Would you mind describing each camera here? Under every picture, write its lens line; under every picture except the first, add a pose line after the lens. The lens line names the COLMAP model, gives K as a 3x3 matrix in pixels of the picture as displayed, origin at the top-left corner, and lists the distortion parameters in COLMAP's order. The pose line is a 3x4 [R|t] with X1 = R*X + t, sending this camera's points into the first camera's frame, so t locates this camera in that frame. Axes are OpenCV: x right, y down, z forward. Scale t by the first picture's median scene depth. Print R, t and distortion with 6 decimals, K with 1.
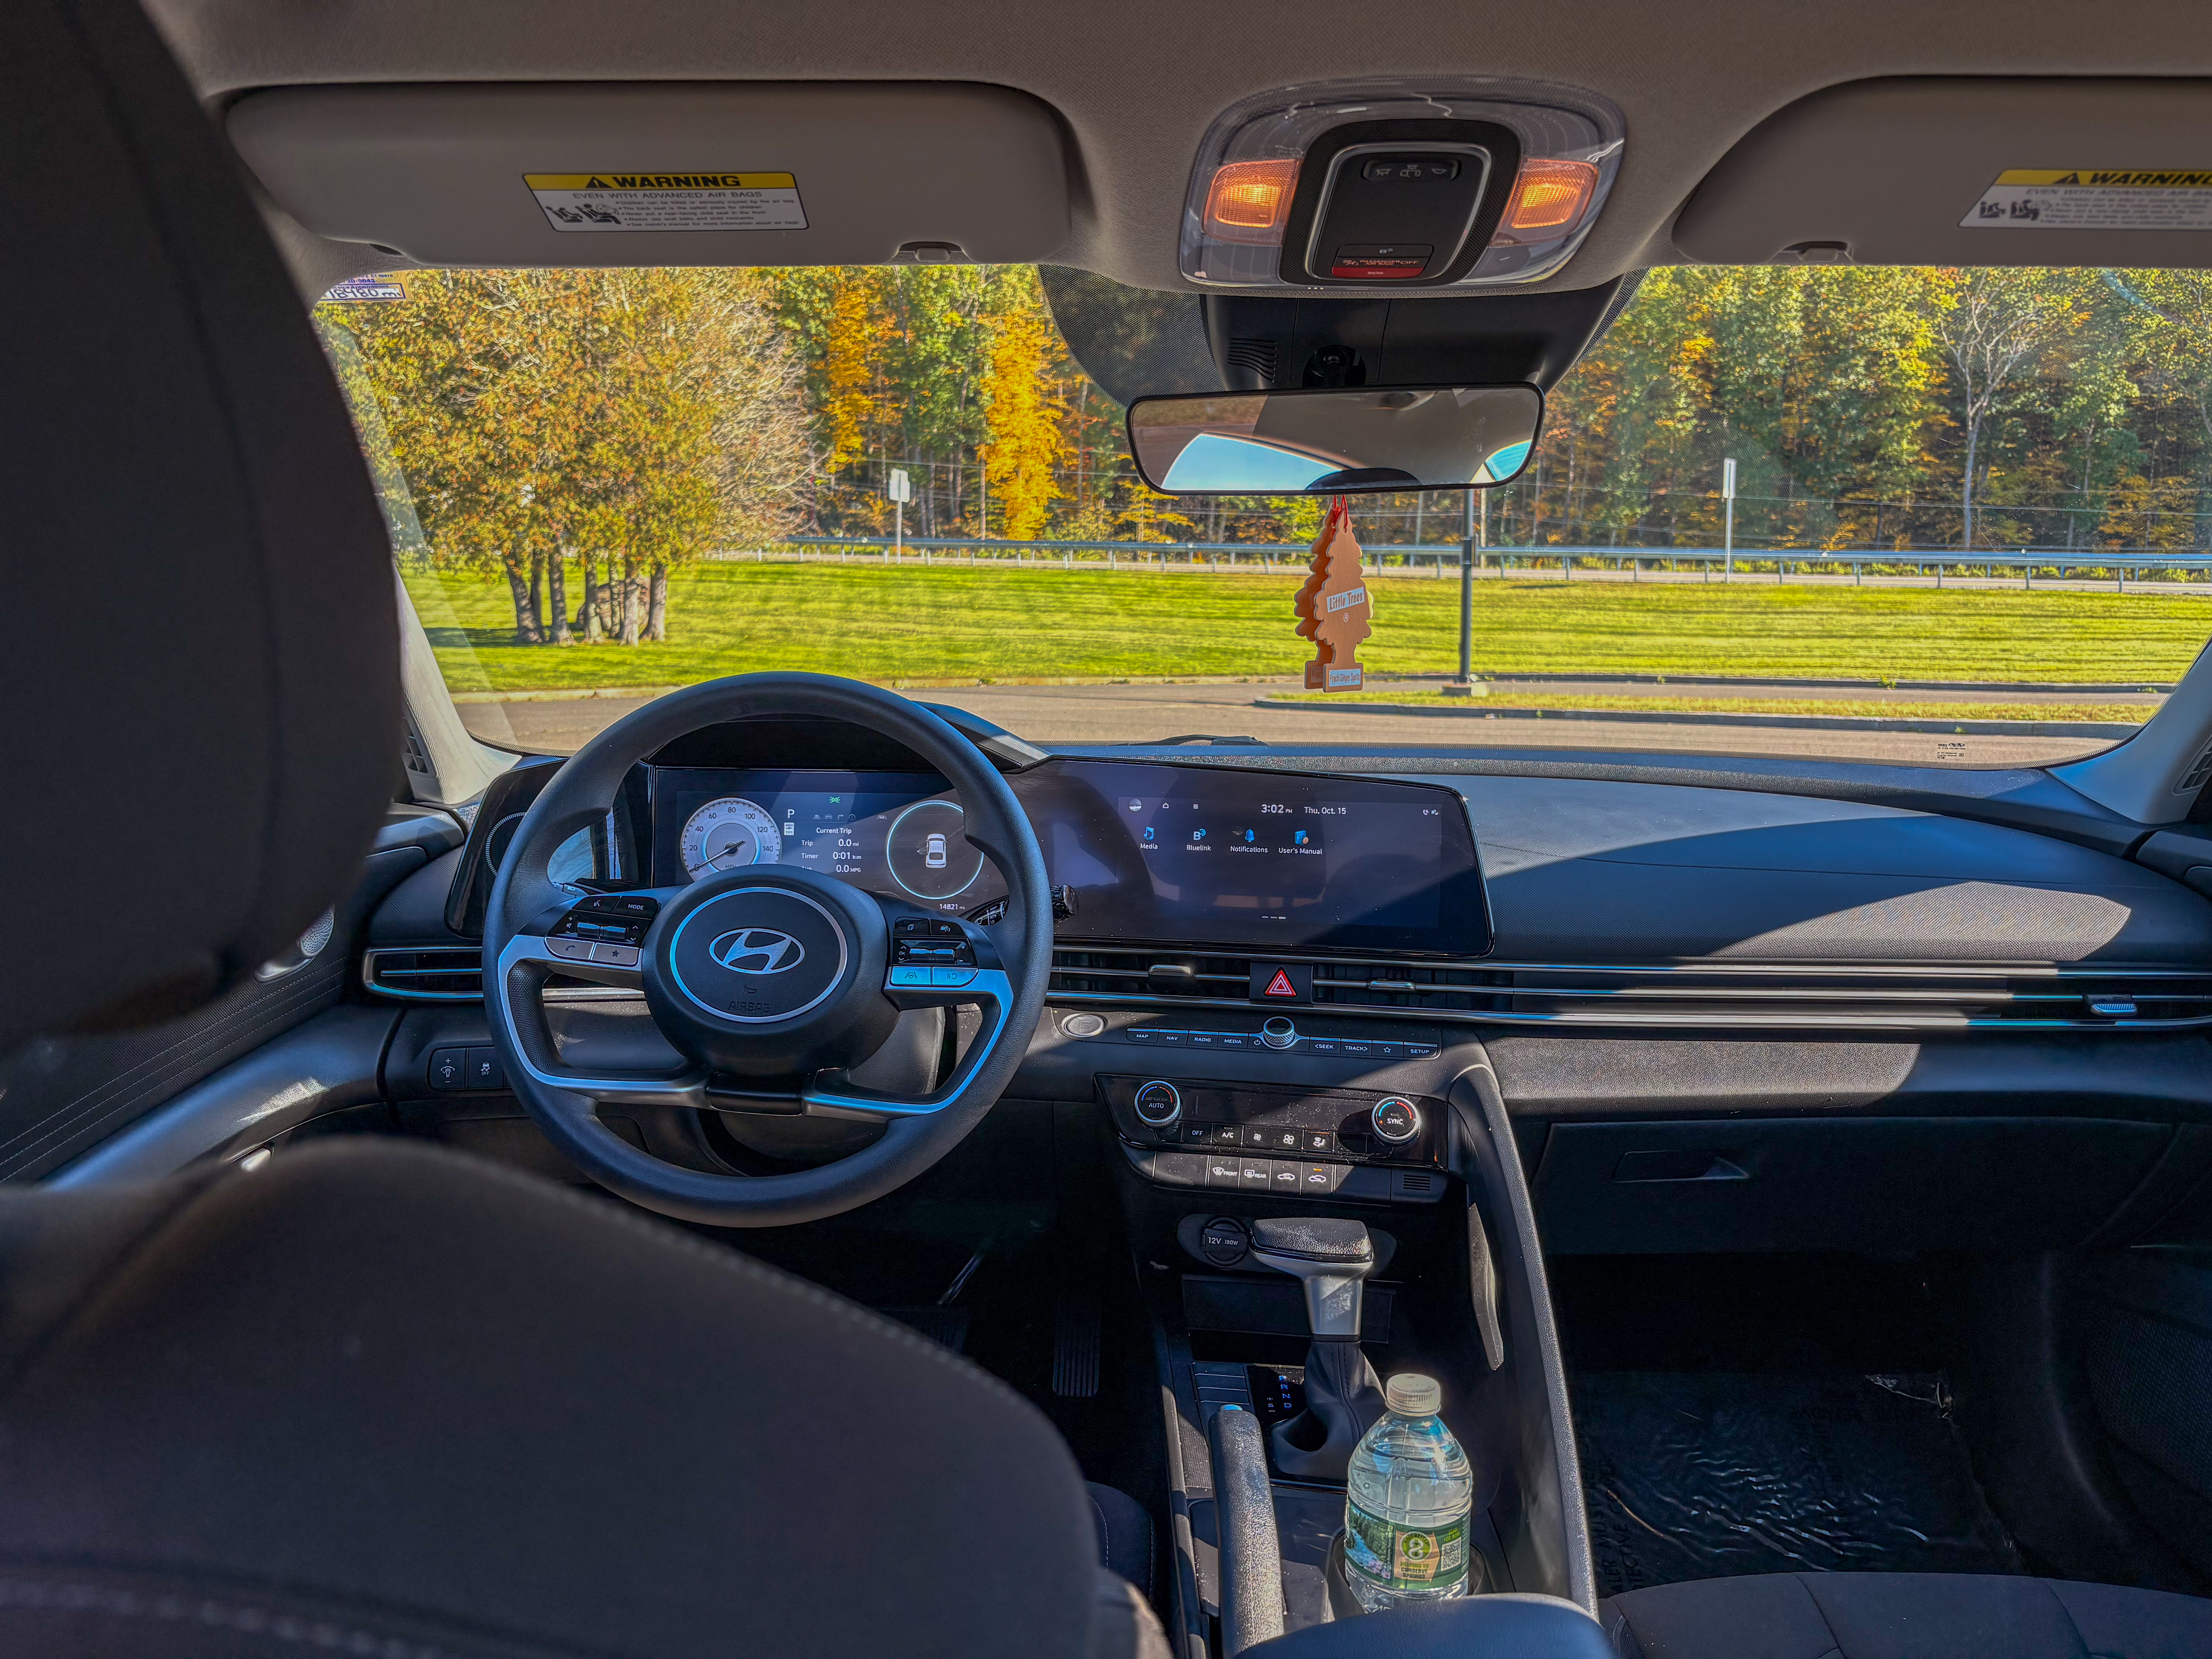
lens RADIAL K [[1643.6, 0, 1106.0], [0, 1643.6, 829.5], [0, 0, 1]] dist [0.062122, -0.204464]
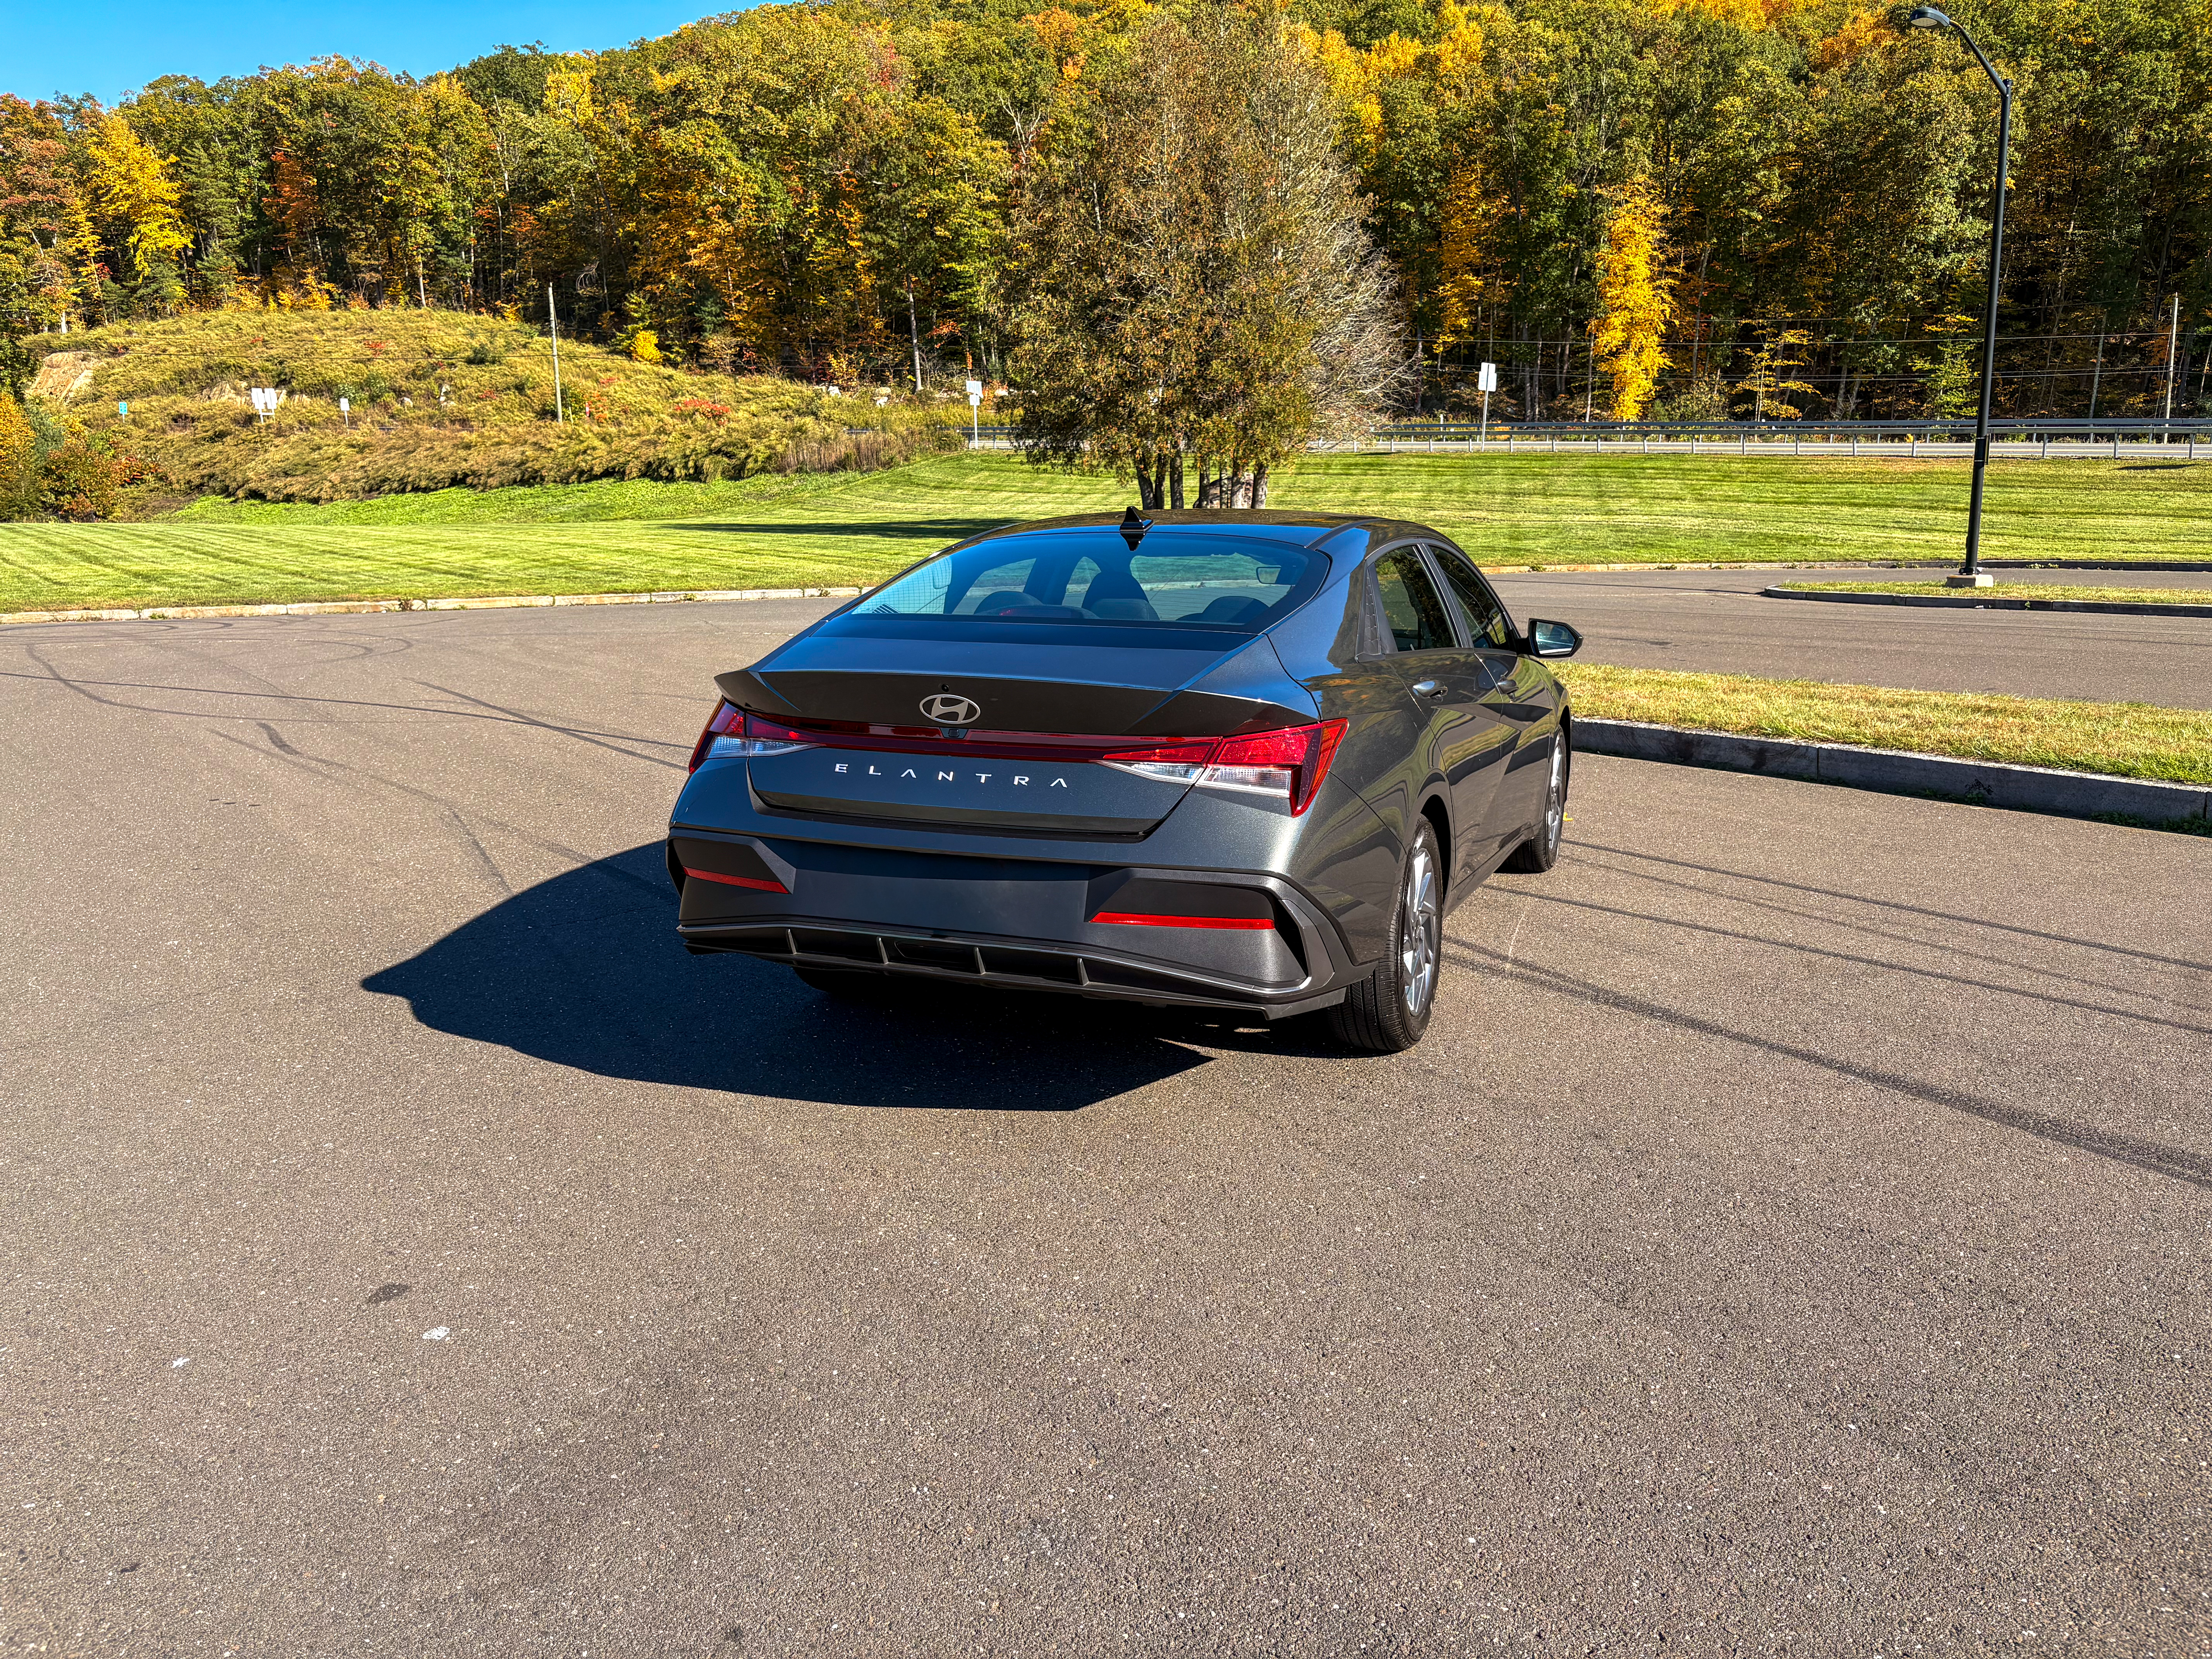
lens RADIAL K [[1671.0, 0, 1106.0], [0, 1671.0, 829.5], [0, 0, 1]] dist [0.000946, -0.052091]
pose [[0.934300, 0.055301, -0.352172, 0.047191], [-0.029231, 0.996452, 0.078921, 0.004469], [0.355287, -0.063441, 0.932602, -0.128193]]
